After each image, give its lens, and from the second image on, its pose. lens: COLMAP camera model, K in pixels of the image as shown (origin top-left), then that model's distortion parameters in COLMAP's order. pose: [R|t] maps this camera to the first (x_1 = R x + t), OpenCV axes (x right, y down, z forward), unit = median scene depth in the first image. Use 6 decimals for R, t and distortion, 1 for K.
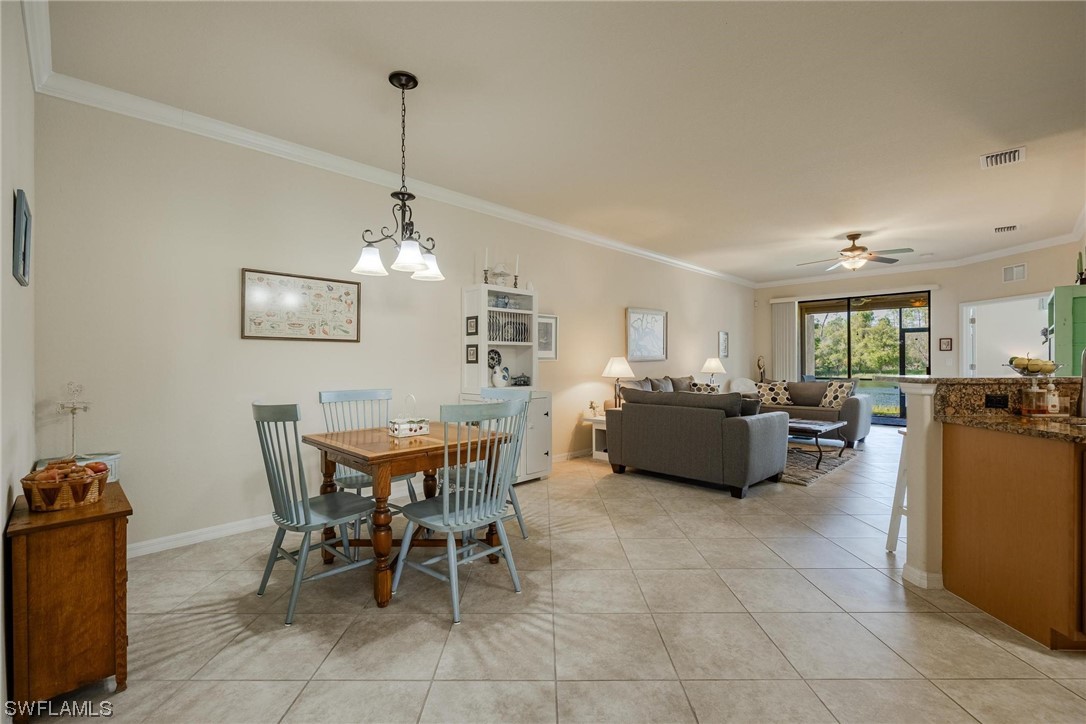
lens RADIAL K [[465.6, 0, 543.0], [0, 465.6, 362.0], [0, 0, 1]] dist [0.001151, 0.000348]
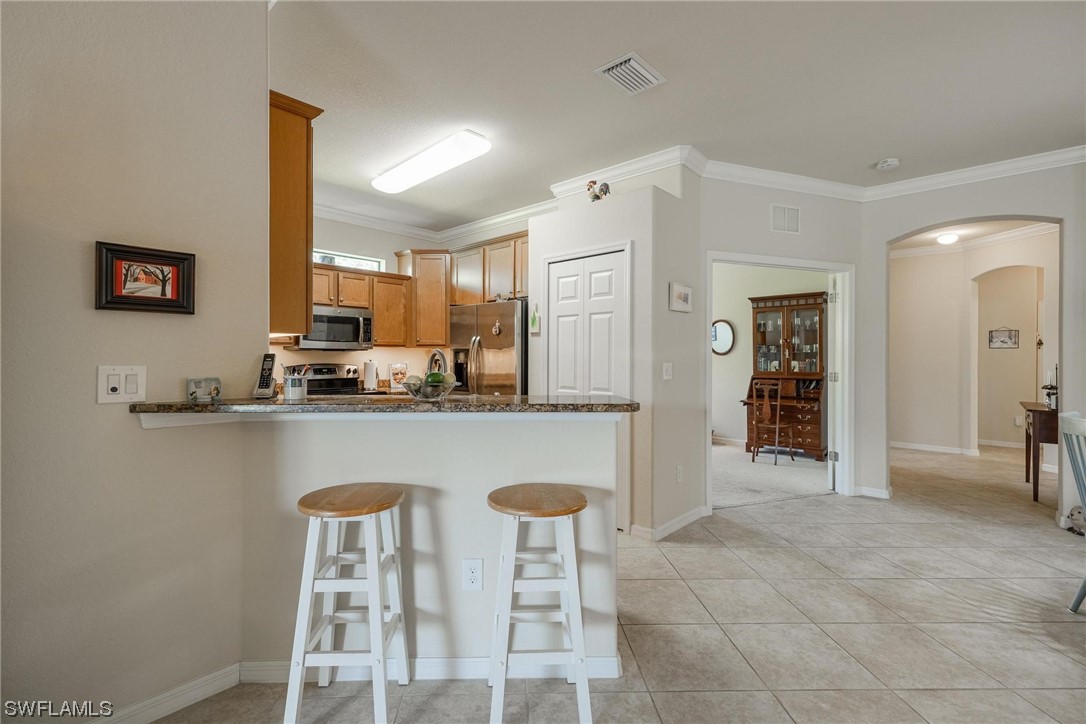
lens RADIAL K [[486.8, 0, 522.7], [0, 486.8, 356.8], [0, 0, 1]] dist [0.008172, -0.000053]
pose [[-0.999686, -0.001027, -0.025029, 0.531072], [-0.001132, 0.999991, 0.004168, -0.020363], [0.025025, 0.004195, -0.999678, 0.986886]]
